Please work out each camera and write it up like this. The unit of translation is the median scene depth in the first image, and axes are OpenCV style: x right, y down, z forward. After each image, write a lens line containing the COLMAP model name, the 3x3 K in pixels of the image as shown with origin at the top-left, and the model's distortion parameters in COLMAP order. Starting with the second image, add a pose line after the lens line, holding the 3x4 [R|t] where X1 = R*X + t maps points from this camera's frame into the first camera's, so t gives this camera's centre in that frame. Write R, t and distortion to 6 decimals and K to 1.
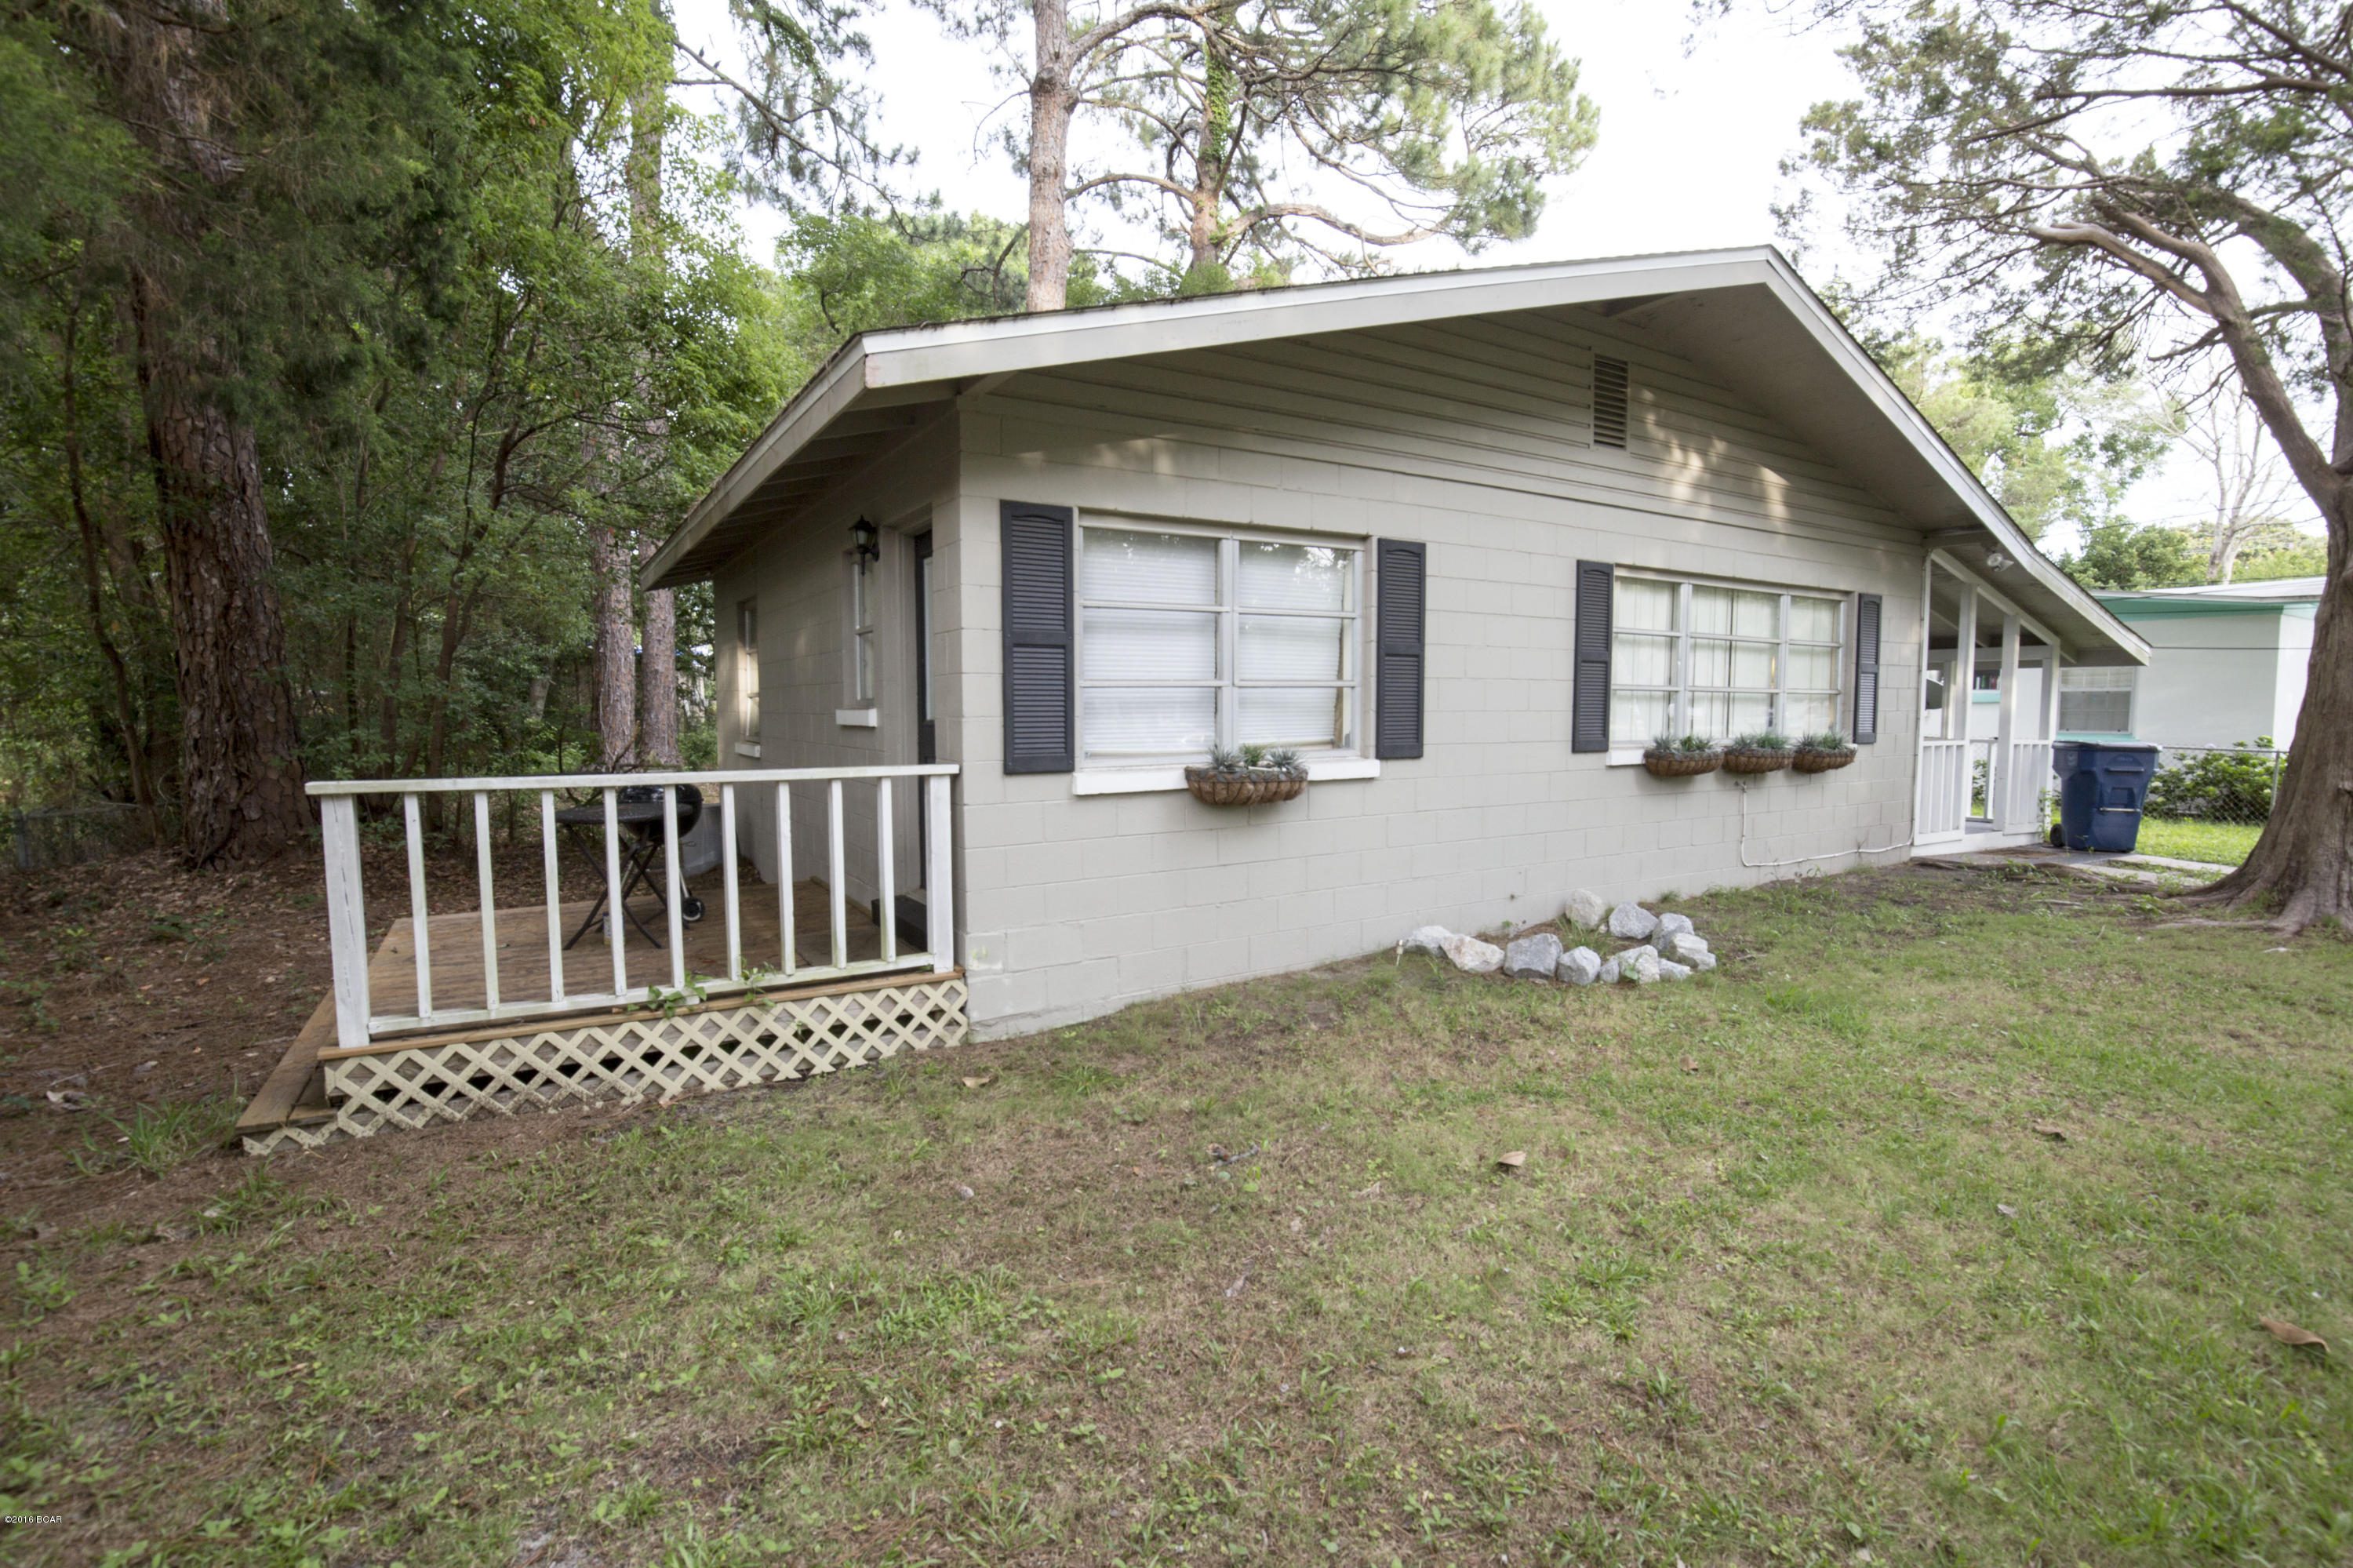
lens RADIAL K [[1086.7, 0, 1177.6], [0, 1086.7, 792.3], [0, 0, 1]] dist [-0.034183, 0.006490]
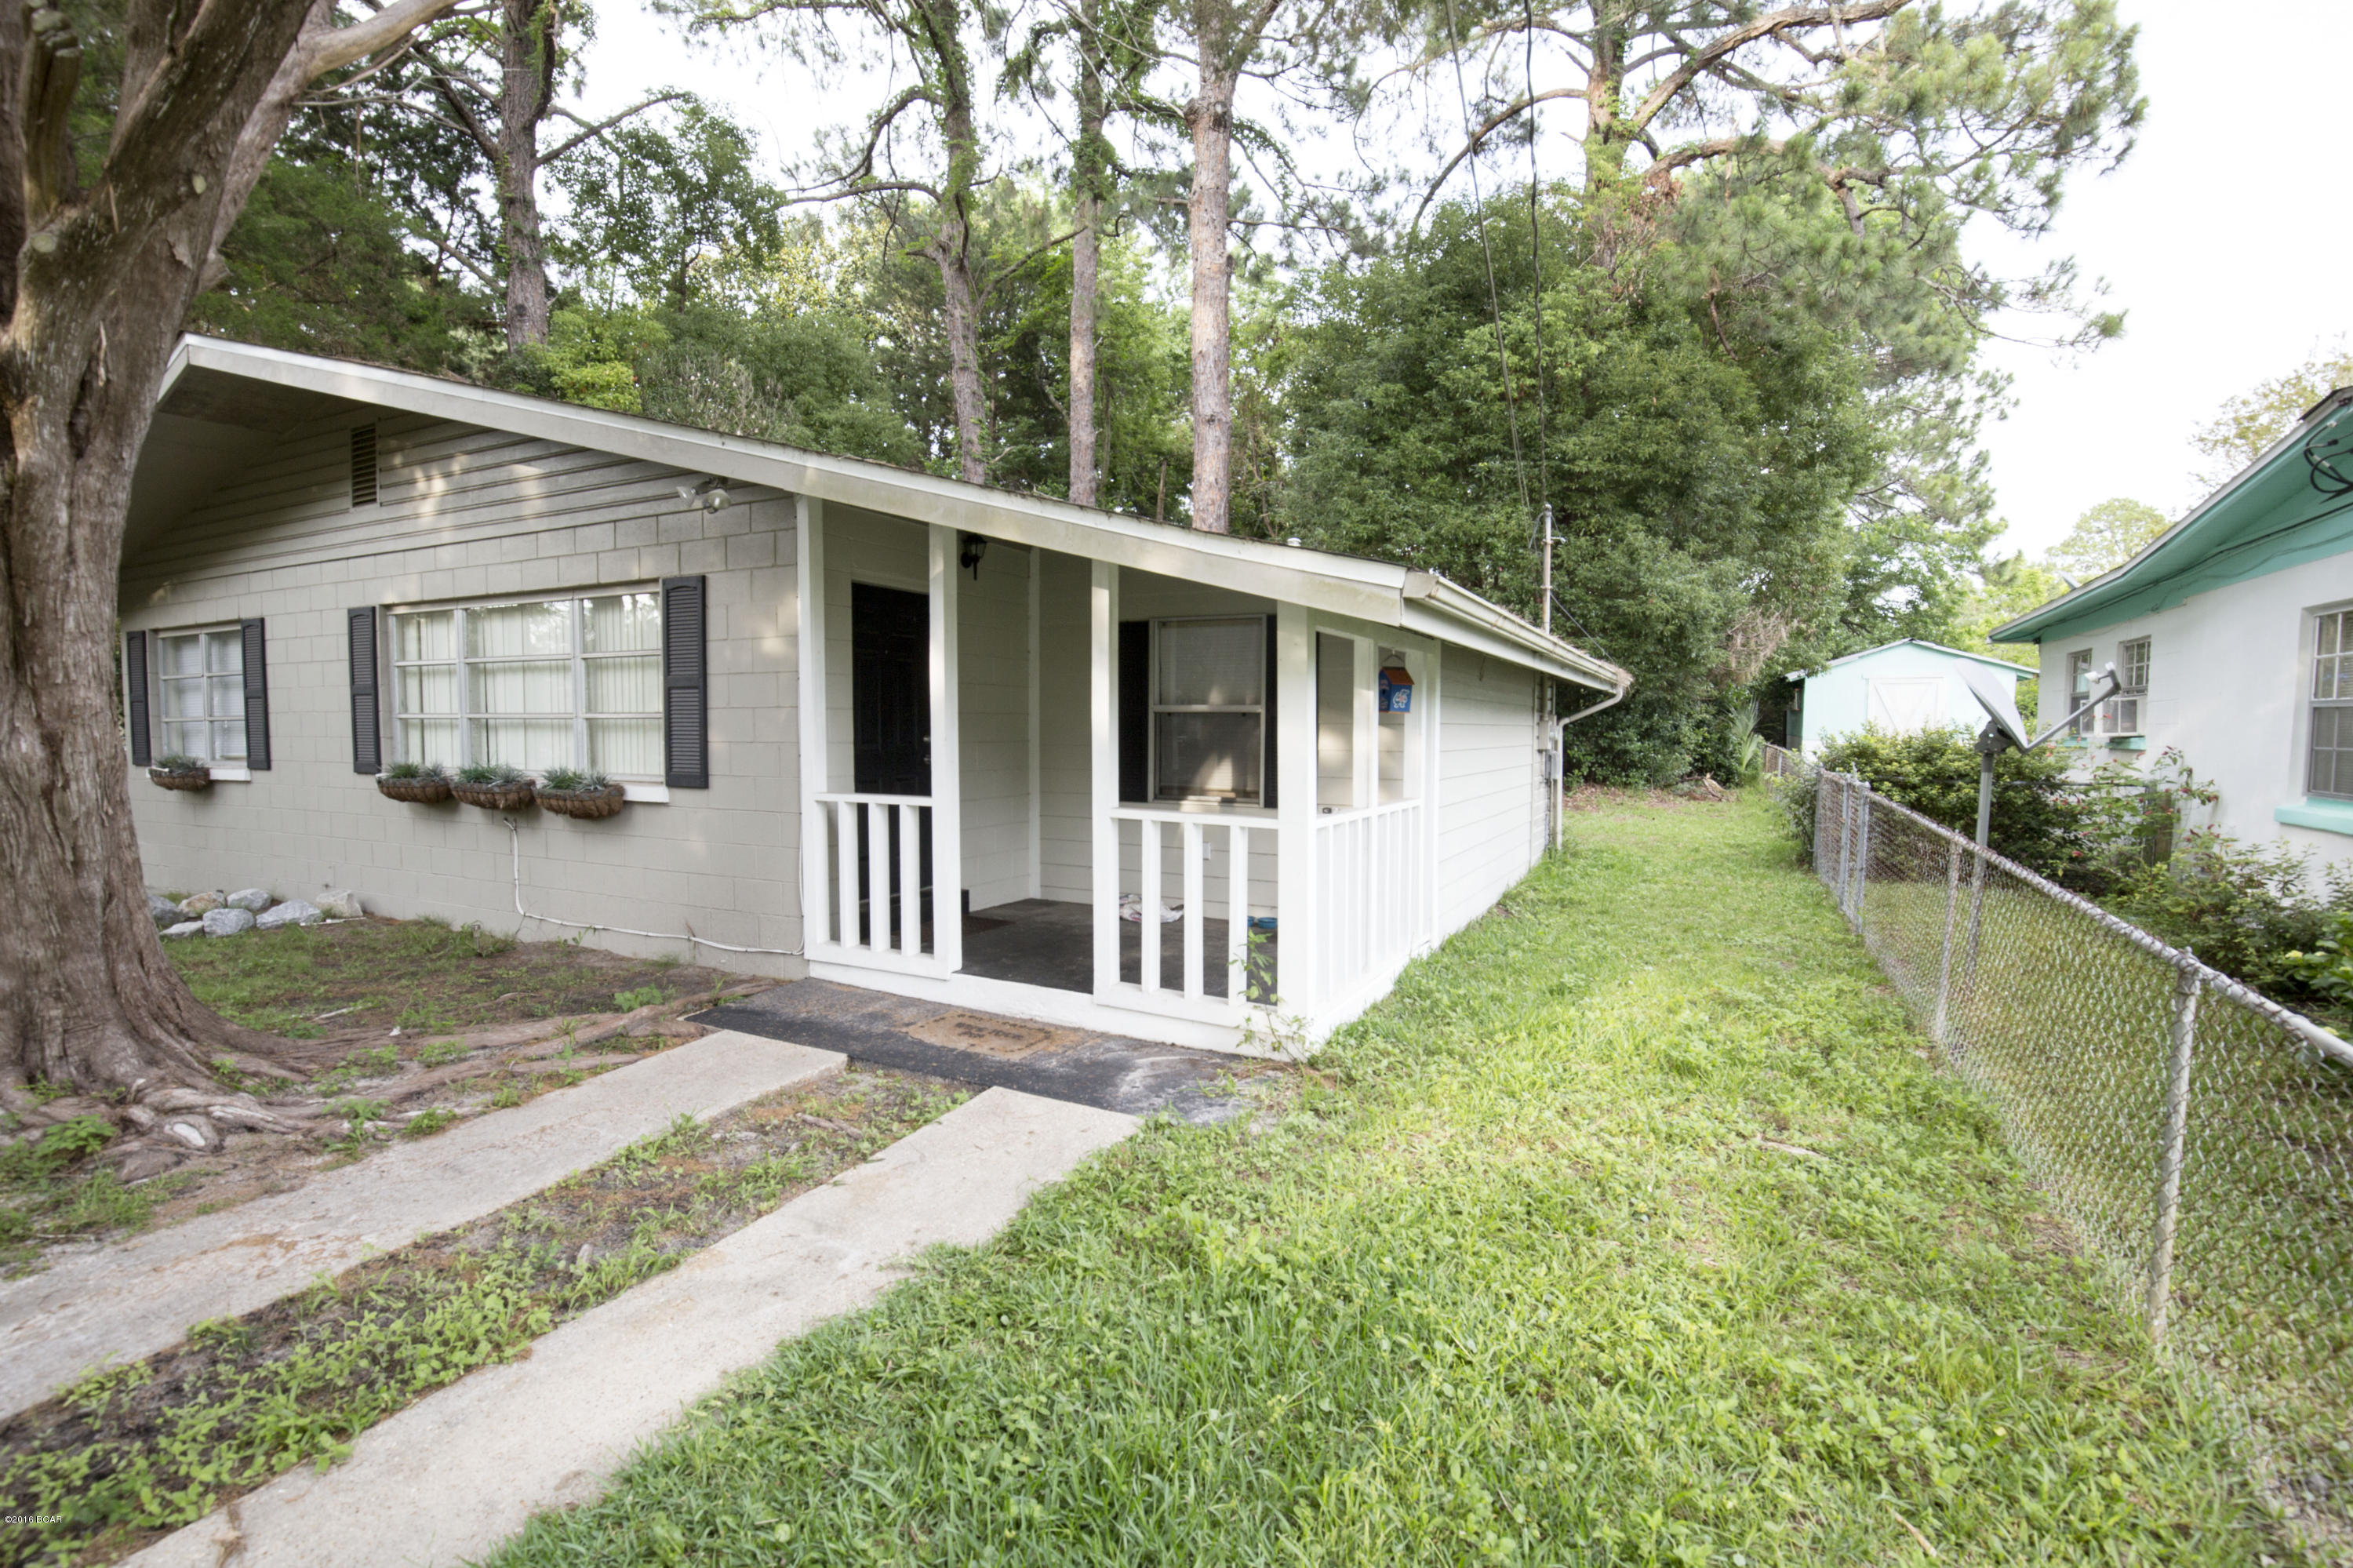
lens RADIAL K [[1086.7, 0, 1177.6], [0, 1086.7, 792.3], [0, 0, 1]] dist [-0.034183, 0.006490]
pose [[0.528185, 0.049463, -0.847688, 1.545365], [-0.067132, 0.997610, 0.016382, -0.082871], [0.846472, 0.048254, 0.530243, 0.981410]]
